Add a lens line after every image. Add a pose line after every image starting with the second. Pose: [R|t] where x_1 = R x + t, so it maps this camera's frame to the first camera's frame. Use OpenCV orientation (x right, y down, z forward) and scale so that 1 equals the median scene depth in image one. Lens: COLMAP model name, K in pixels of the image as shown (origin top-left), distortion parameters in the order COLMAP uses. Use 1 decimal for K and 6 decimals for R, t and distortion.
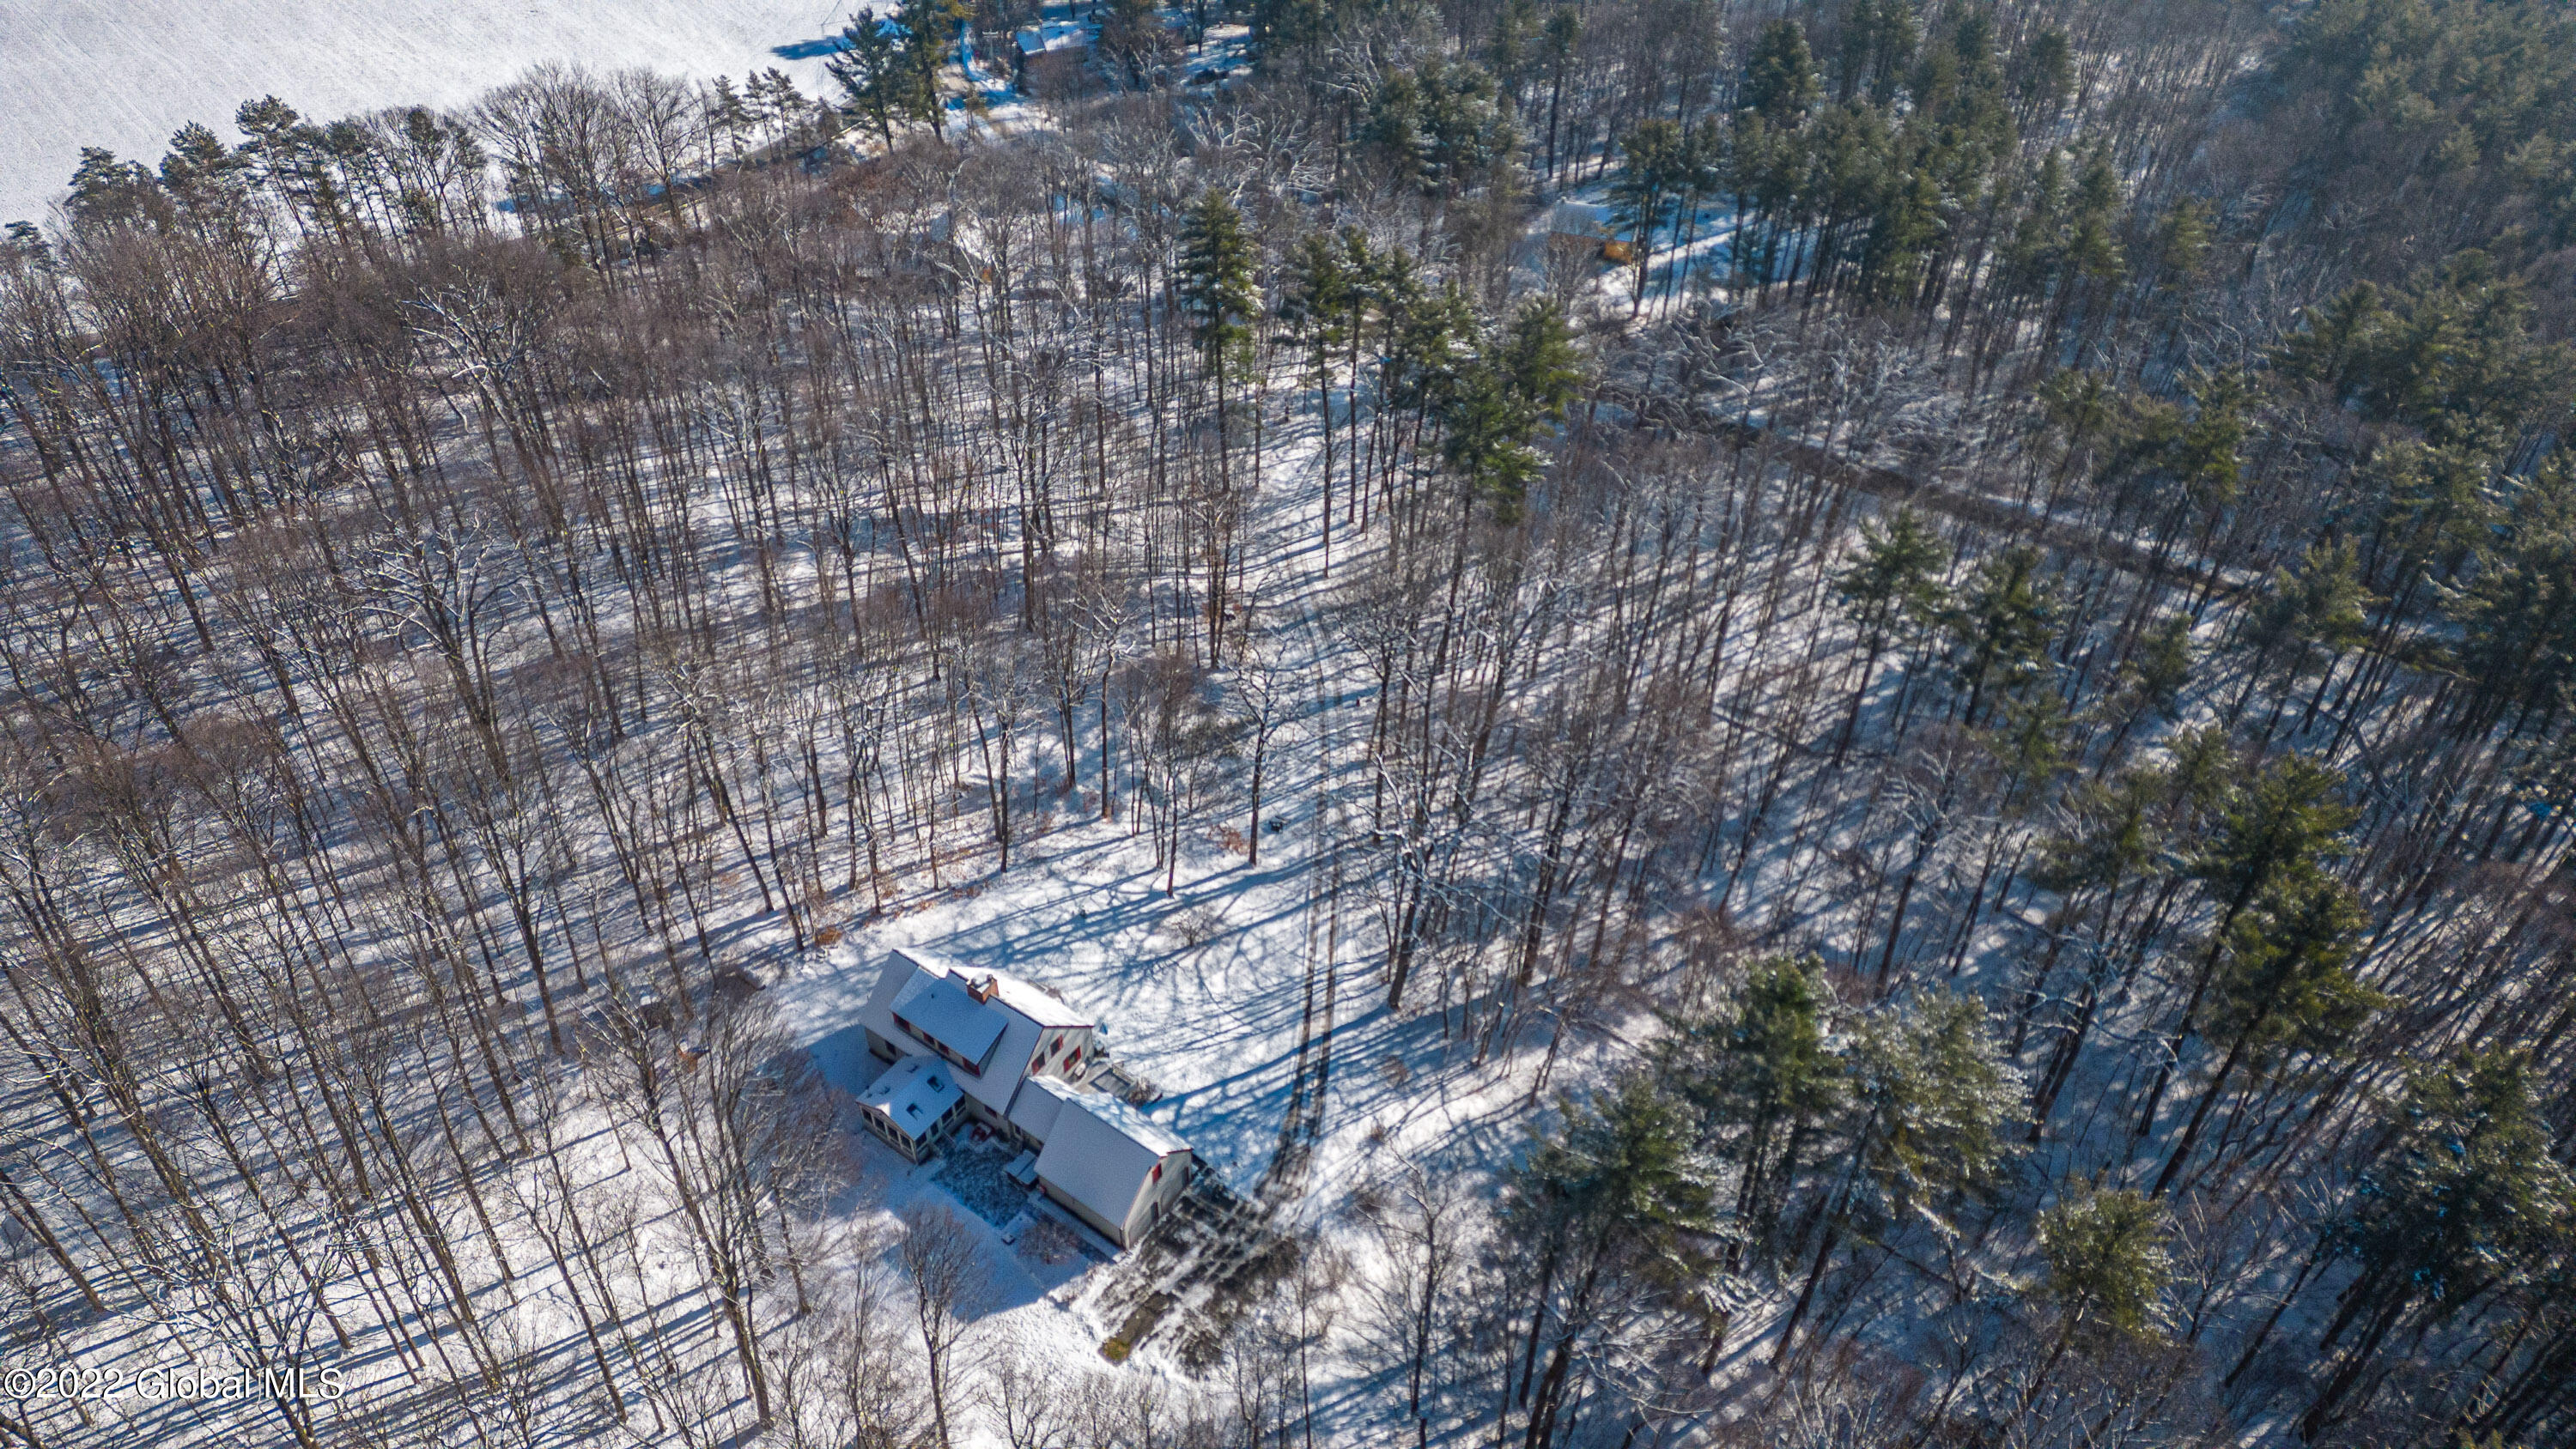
lens RADIAL K [[1757.0, 0, 1284.8], [0, 1757.0, 710.0], [0, 0, 1]] dist [0.069056, -0.052325]
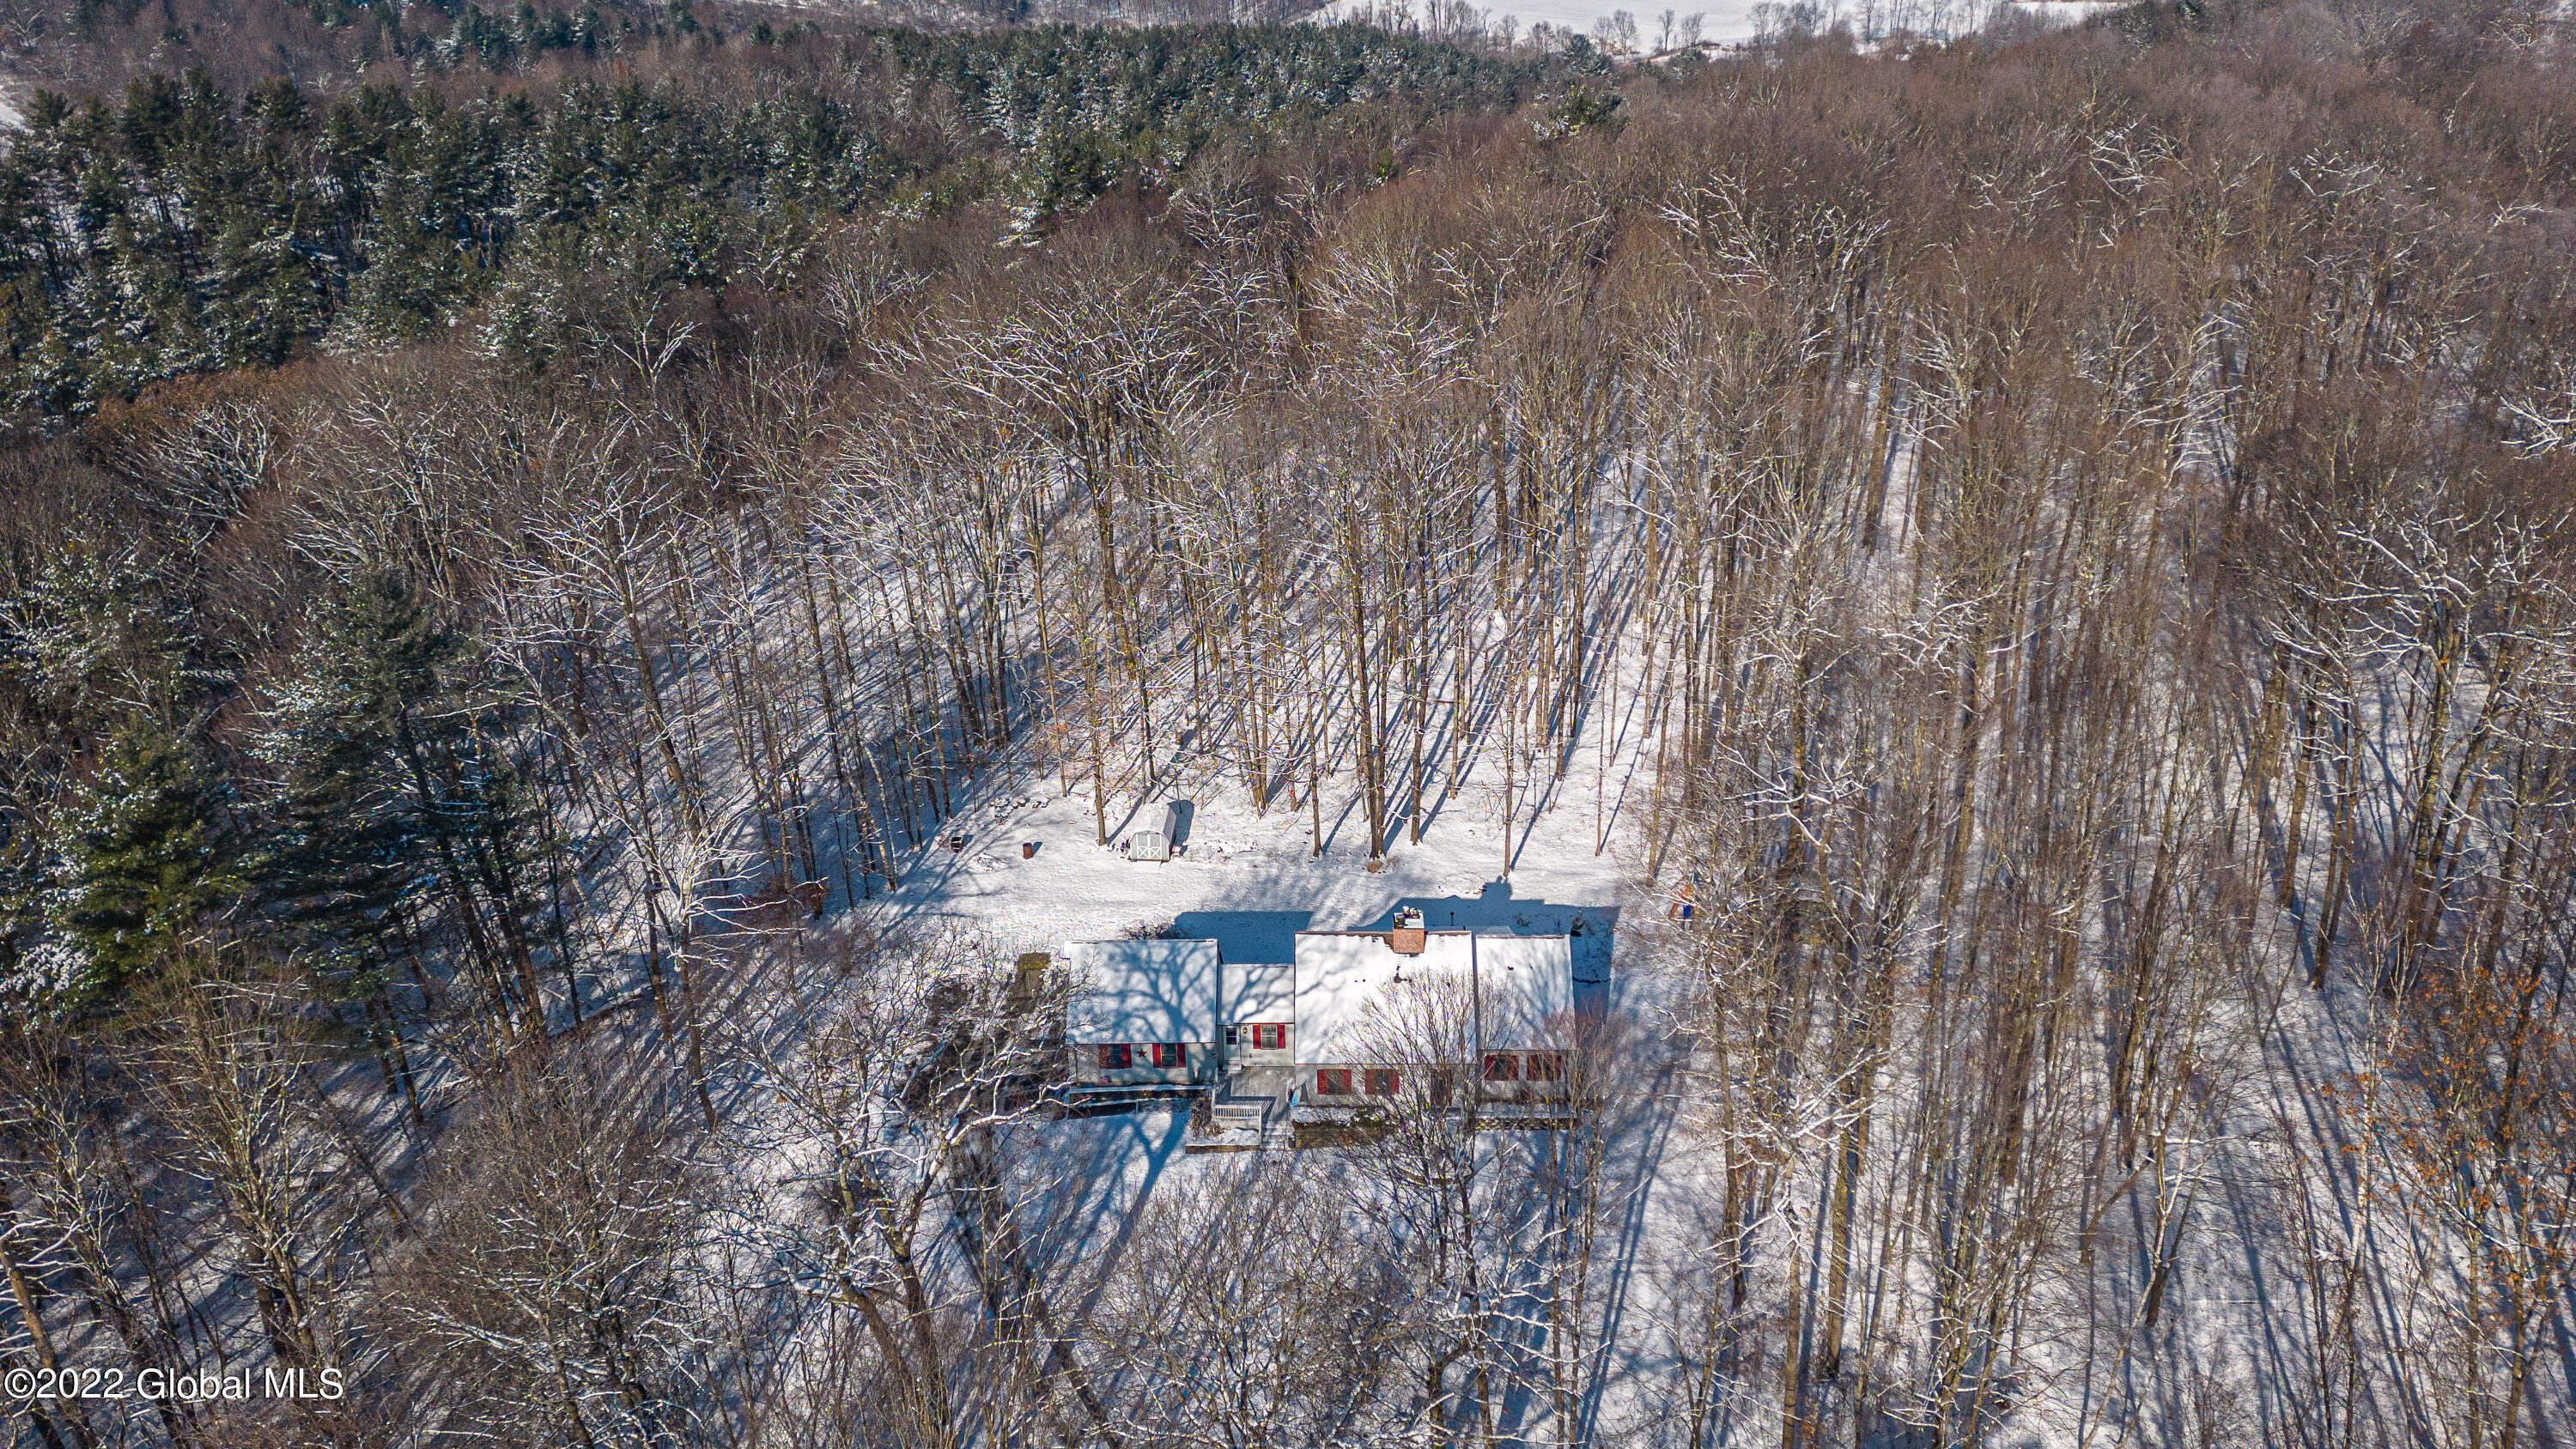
lens RADIAL K [[1757.0, 0, 1294.2], [0, 1757.0, 714.0], [0, 0, 1]] dist [0.069056, -0.052325]
pose [[-0.820050, 0.237133, -0.520850, 0.194823], [-0.356098, 0.501037, 0.788769, -0.387926], [0.448009, 0.832304, -0.326433, 1.004171]]
